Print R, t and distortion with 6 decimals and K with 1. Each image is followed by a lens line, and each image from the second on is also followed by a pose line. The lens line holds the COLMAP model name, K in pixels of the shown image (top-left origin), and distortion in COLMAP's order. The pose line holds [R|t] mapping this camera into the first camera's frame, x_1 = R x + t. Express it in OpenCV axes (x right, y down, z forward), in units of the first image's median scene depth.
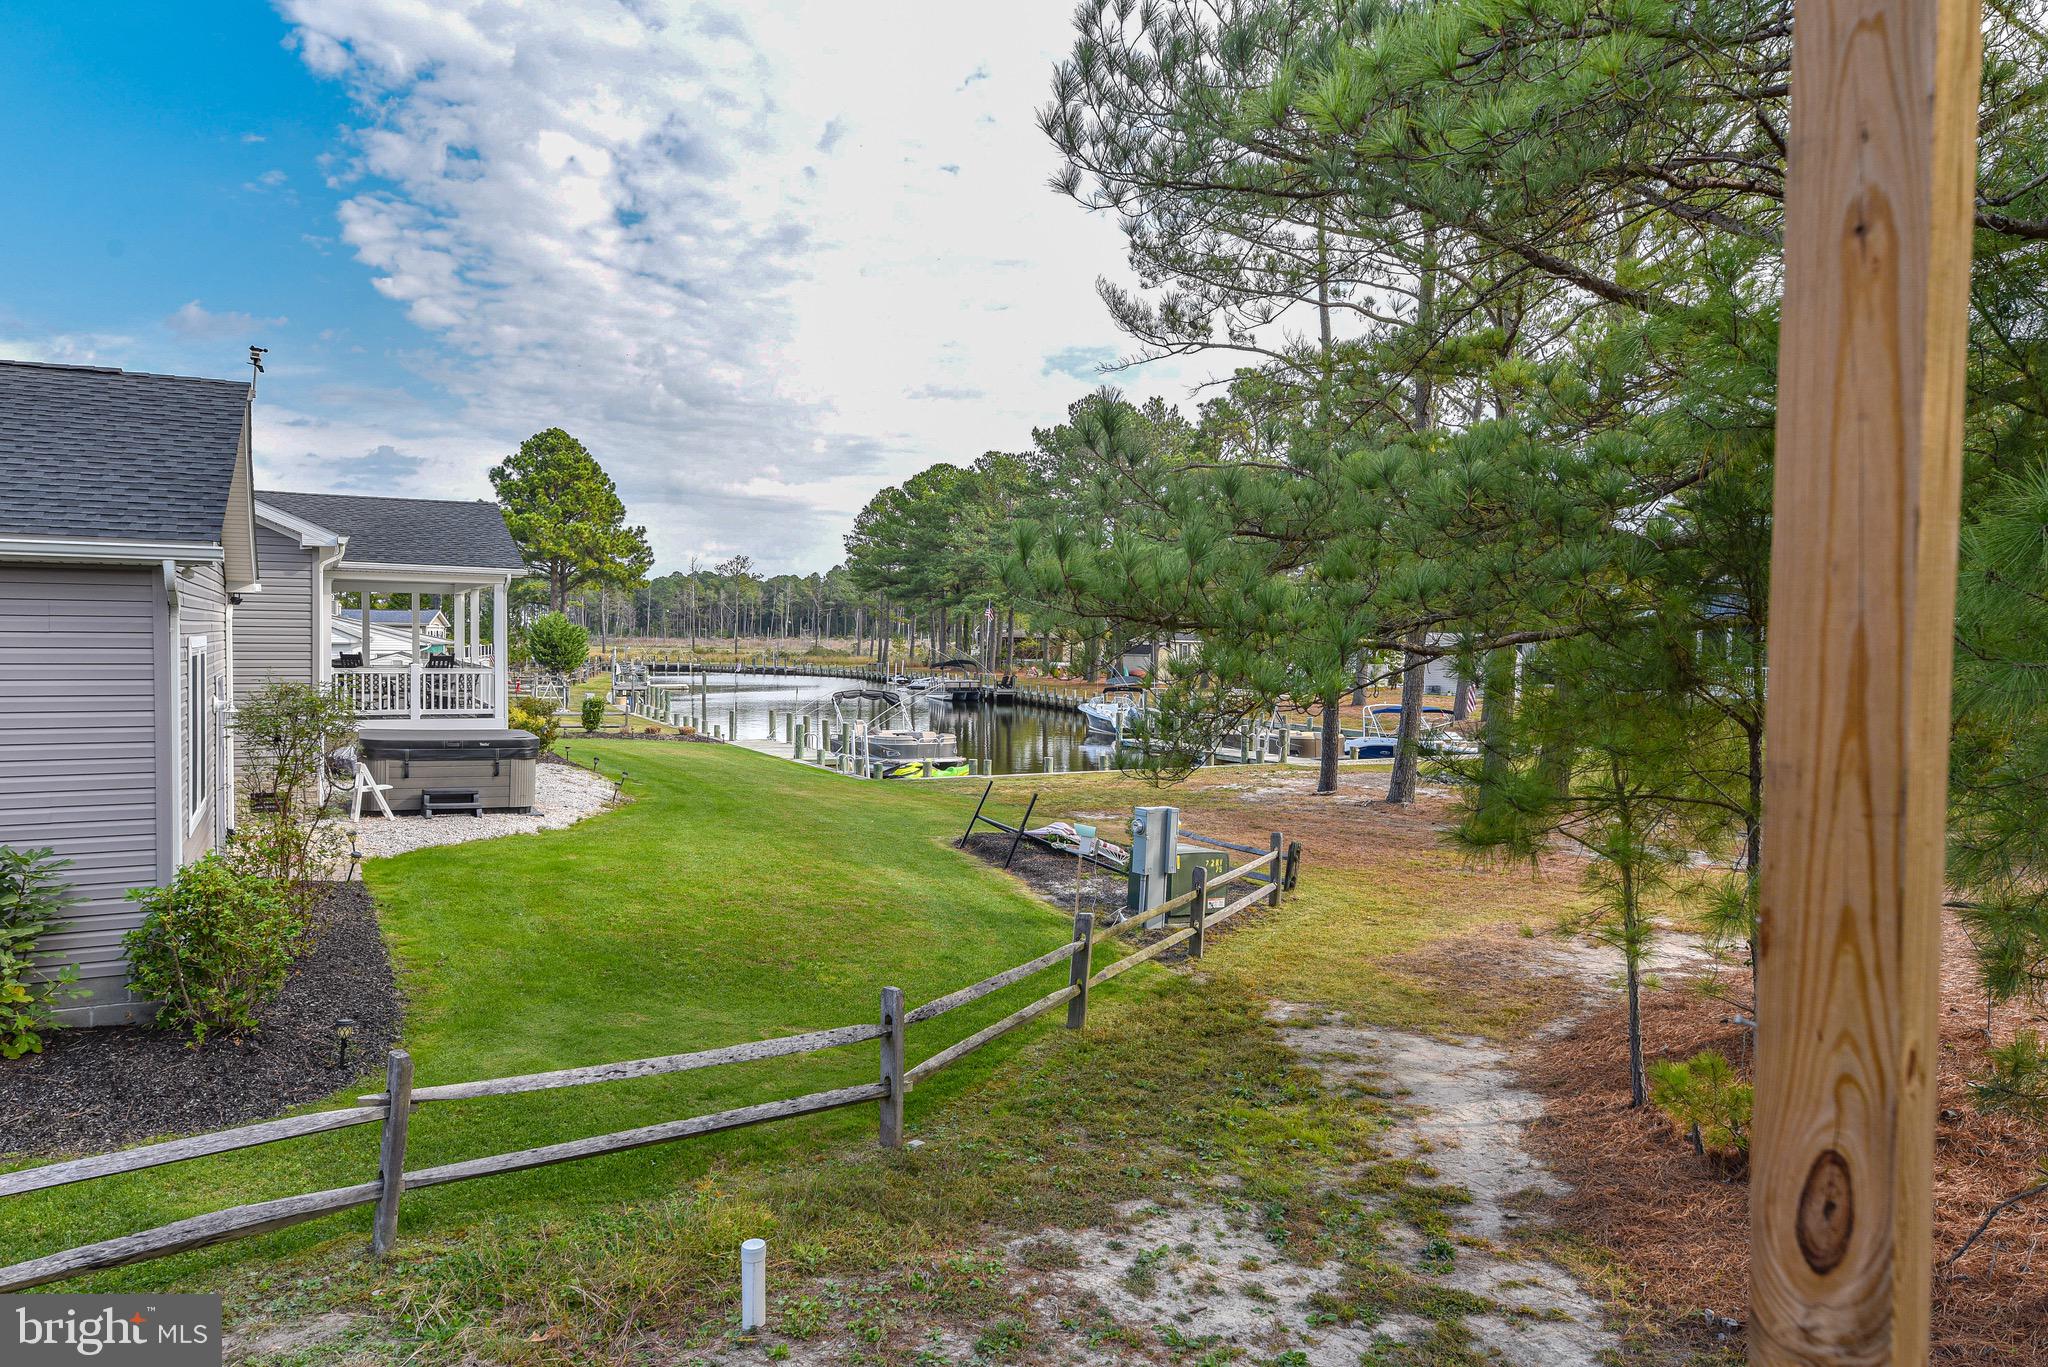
lens RADIAL K [[1314.3, 0, 1029.8], [0, 1314.3, 689.5], [0, 0, 1]] dist [0.002697, -0.000059]
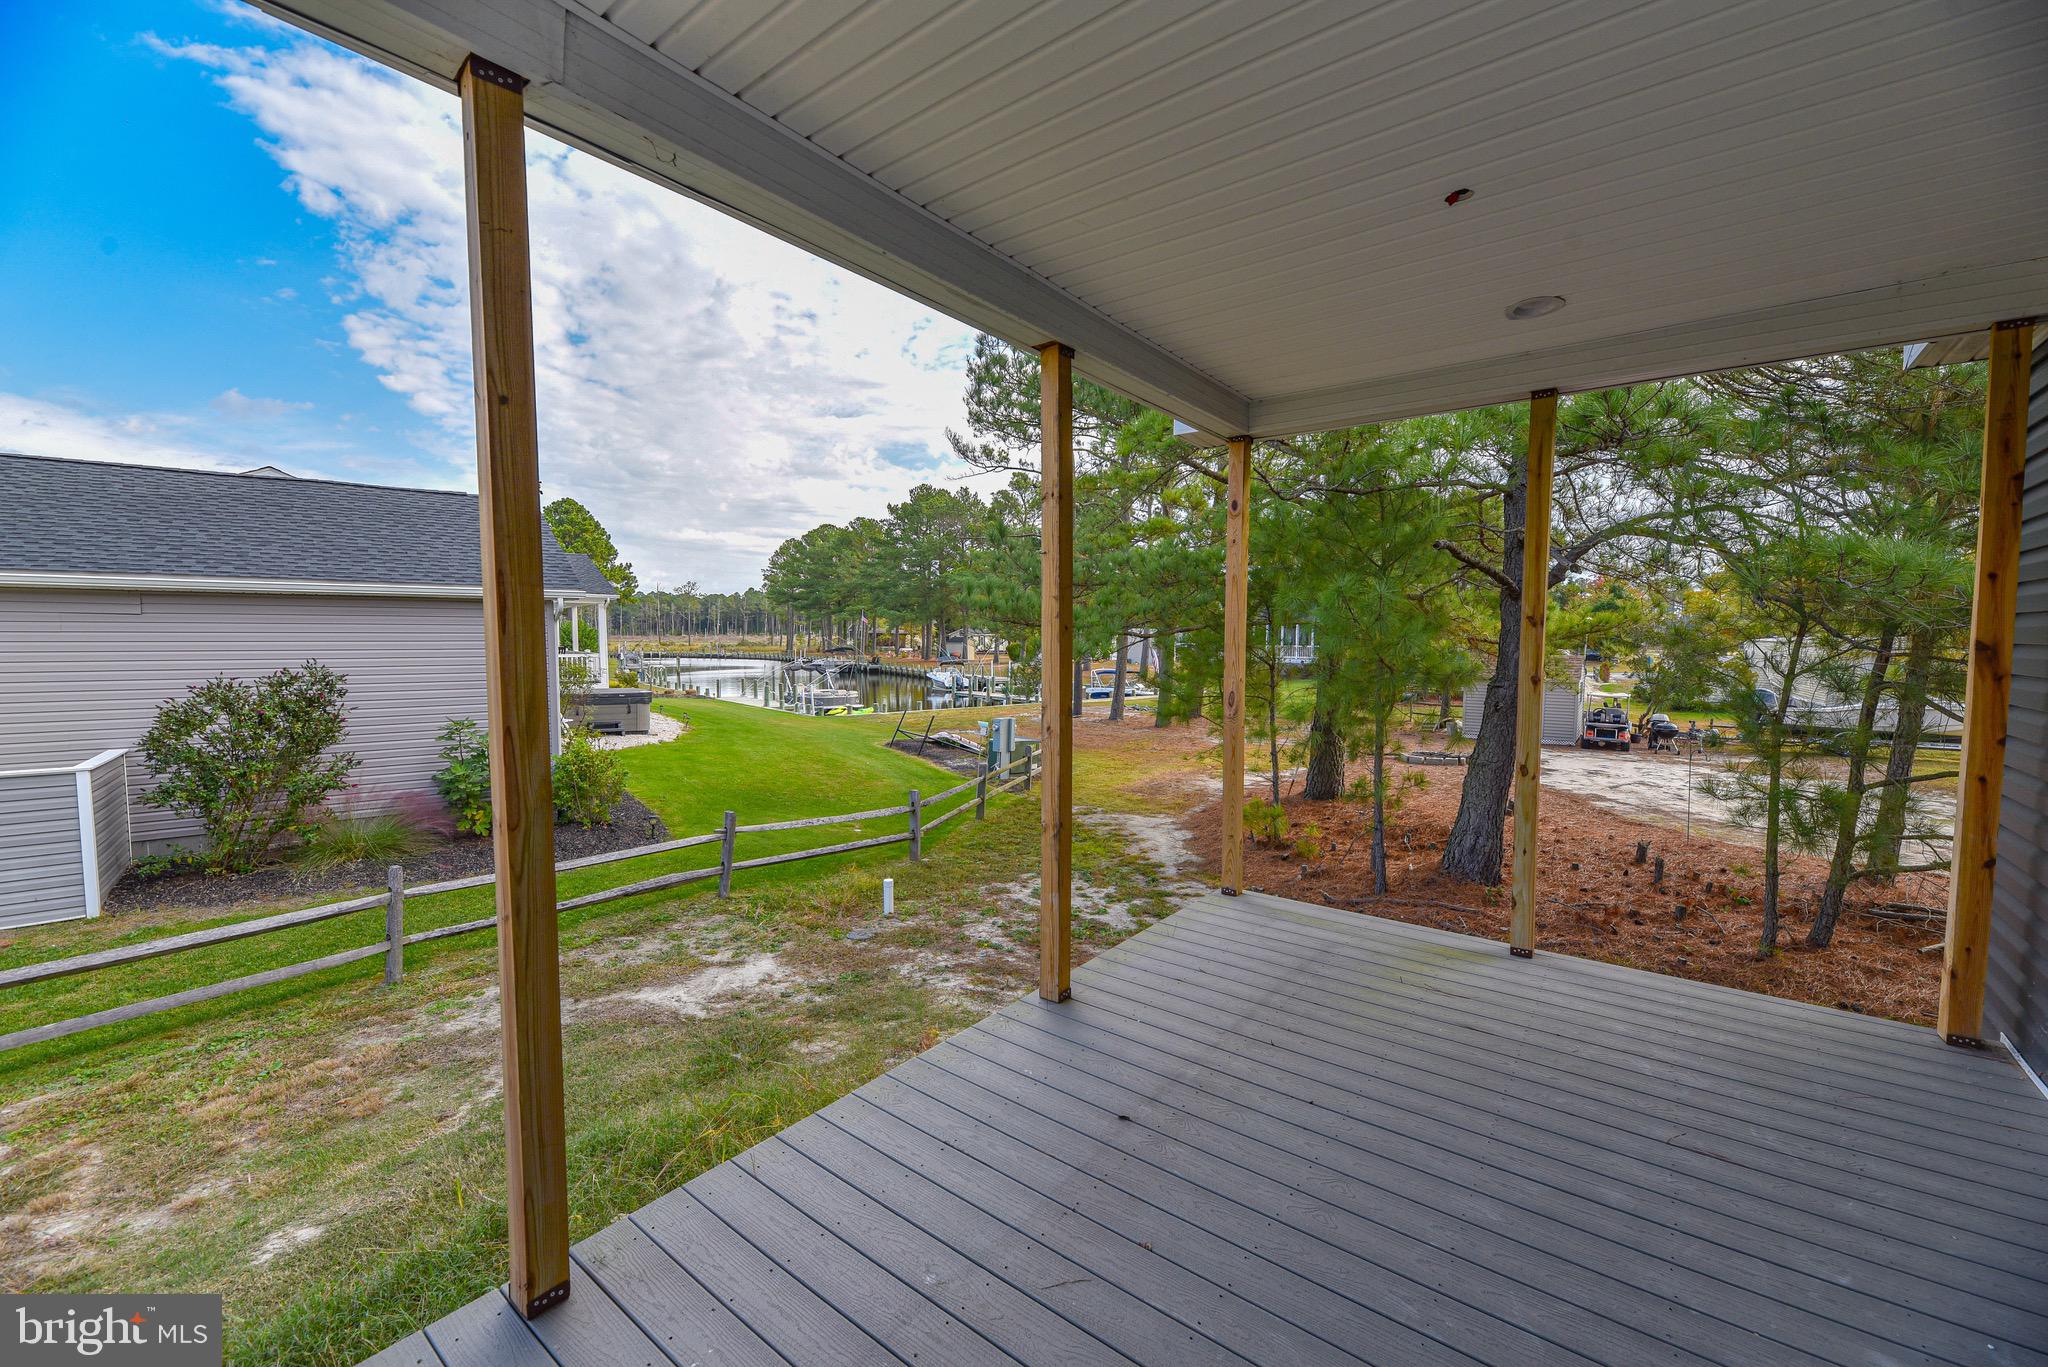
lens RADIAL K [[824.3, 0, 1026.6], [0, 824.3, 686.3], [0, 0, 1]] dist [-0.002074, -0.001019]
pose [[0.983747, -0.019775, 0.178470, -0.044922], [0.015274, 0.999531, 0.026555, 0.004704], [-0.178911, -0.023397, 0.983587, -0.110411]]
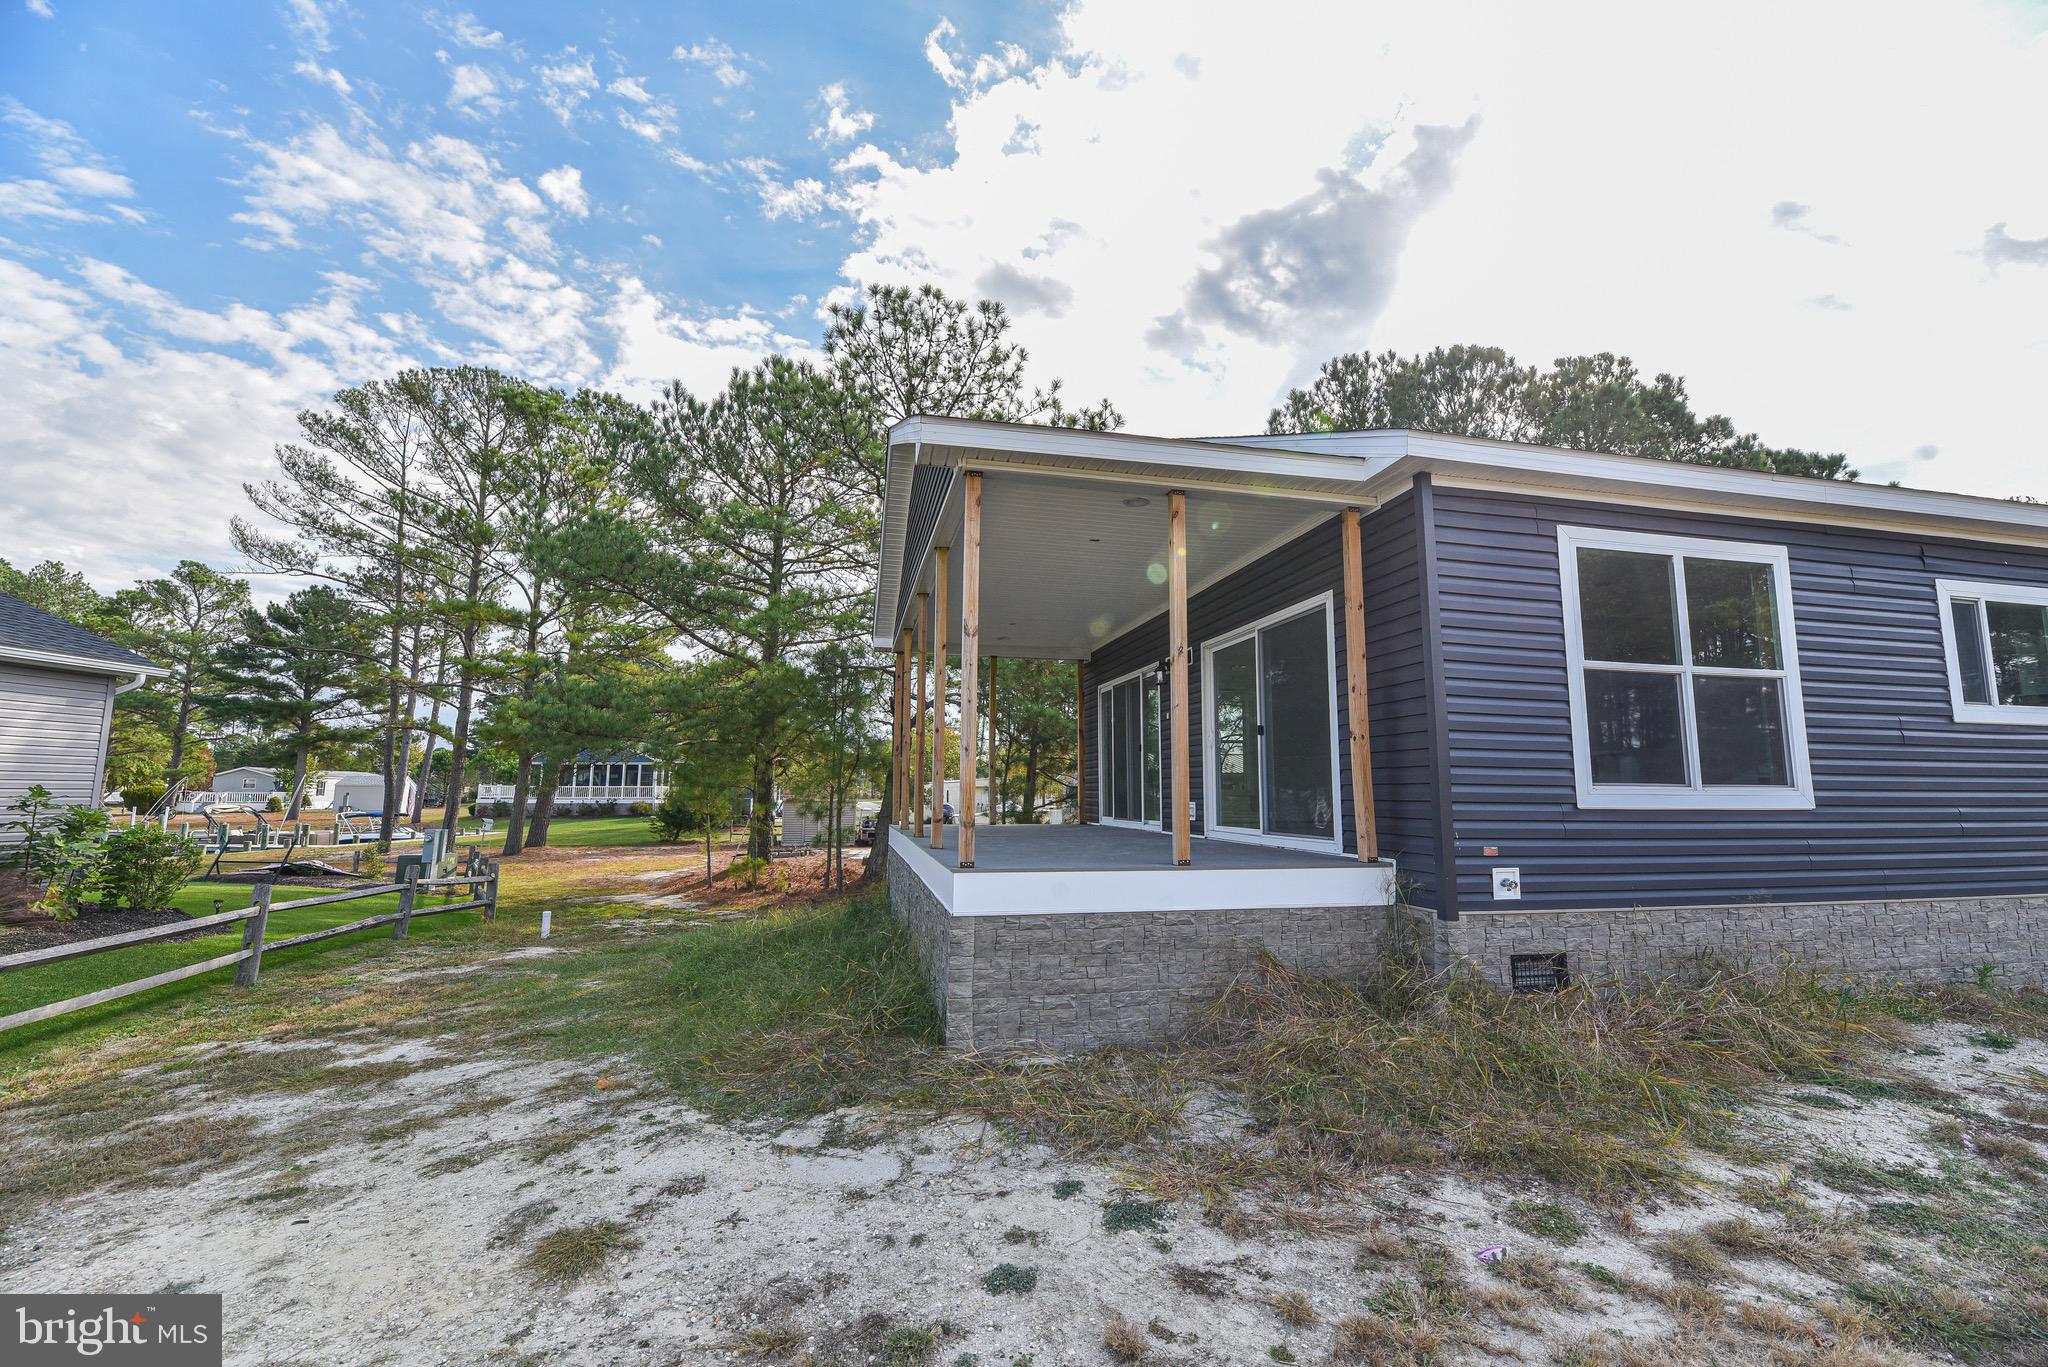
lens RADIAL K [[826.7, 0, 1030.4], [0, 826.7, 692.8], [0, 0, 1]] dist [0.001340, -0.000055]
pose [[0.484742, 0.097185, 0.869241, -0.291721], [0.034812, 0.990877, -0.130197, 0.039096], [-0.873964, 0.093372, 0.476936, -0.213023]]
